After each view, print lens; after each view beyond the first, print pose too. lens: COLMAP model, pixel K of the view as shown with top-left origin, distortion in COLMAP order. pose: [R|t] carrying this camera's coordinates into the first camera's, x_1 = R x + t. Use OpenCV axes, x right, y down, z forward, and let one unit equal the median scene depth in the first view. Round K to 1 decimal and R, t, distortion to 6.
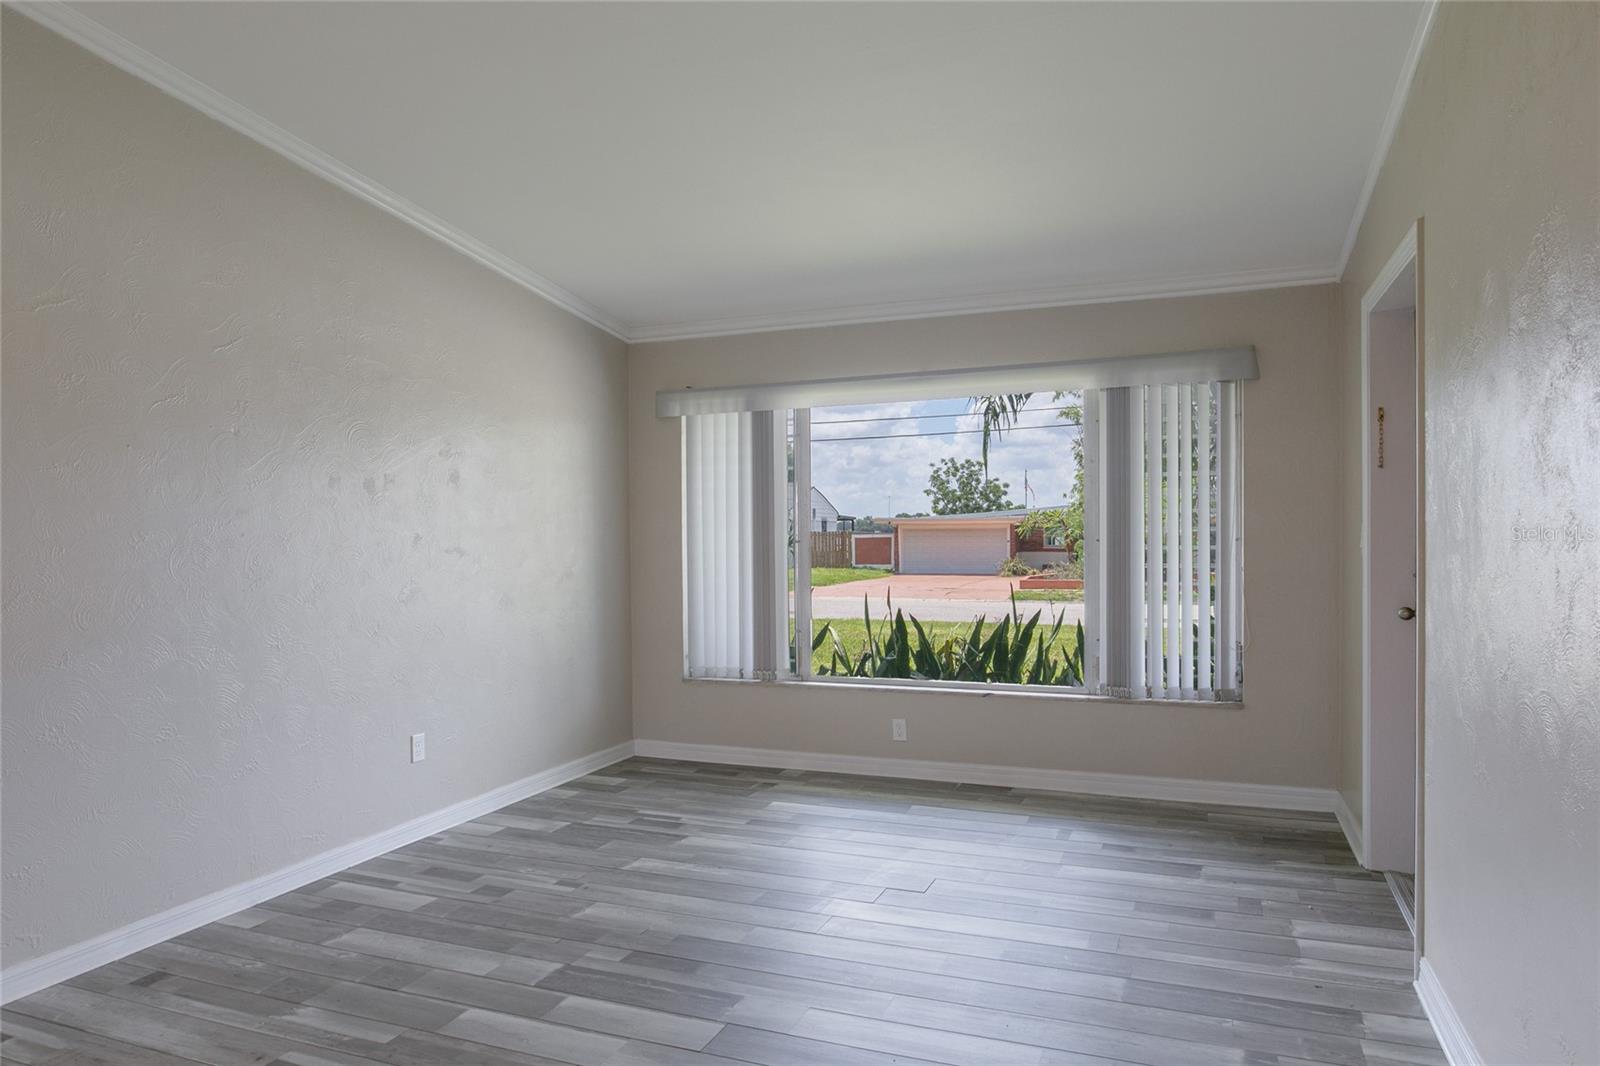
lens RADIAL K [[965.8, 0, 846.6], [0, 965.8, 515.5], [0, 0, 1]] dist [0.019373, 0.002388]
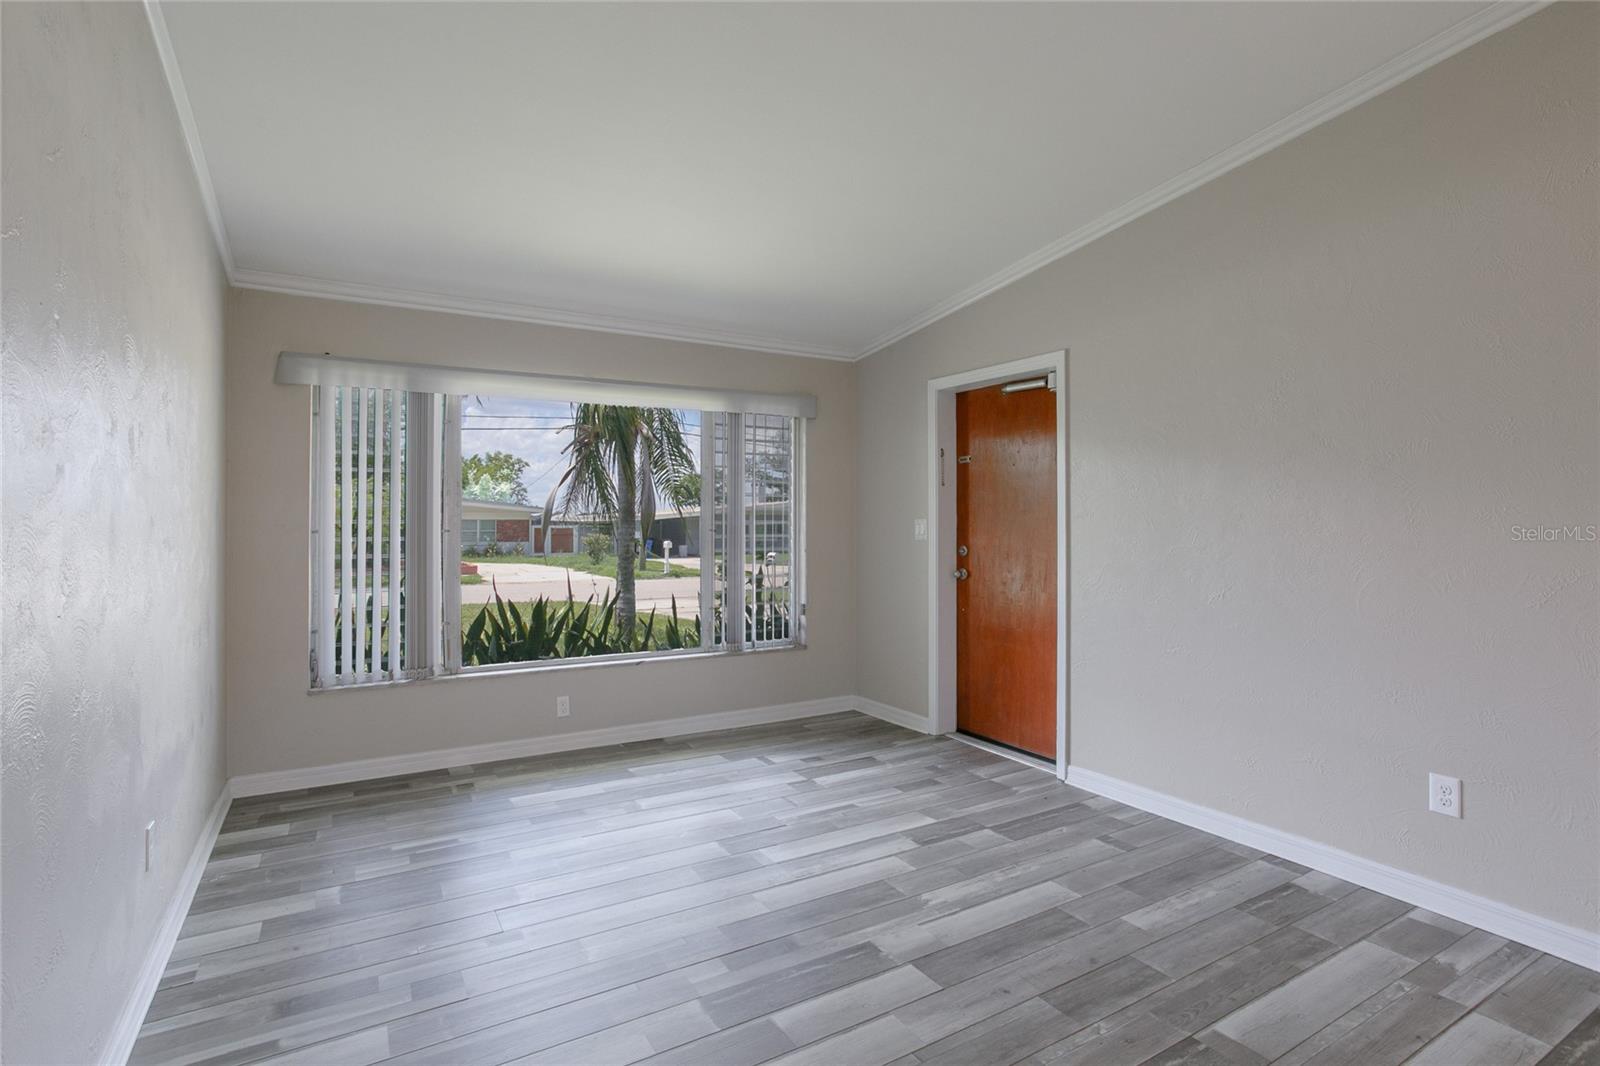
lens RADIAL K [[759.9, 0, 814.2], [0, 759.9, 518.7], [0, 0, 1]] dist [0.004645, -0.000028]
pose [[0.607978, 0.032281, 0.793297, -0.508168], [-0.041301, 0.999106, -0.009003, 0.014897], [-0.792879, -0.027290, 0.608768, 0.321416]]
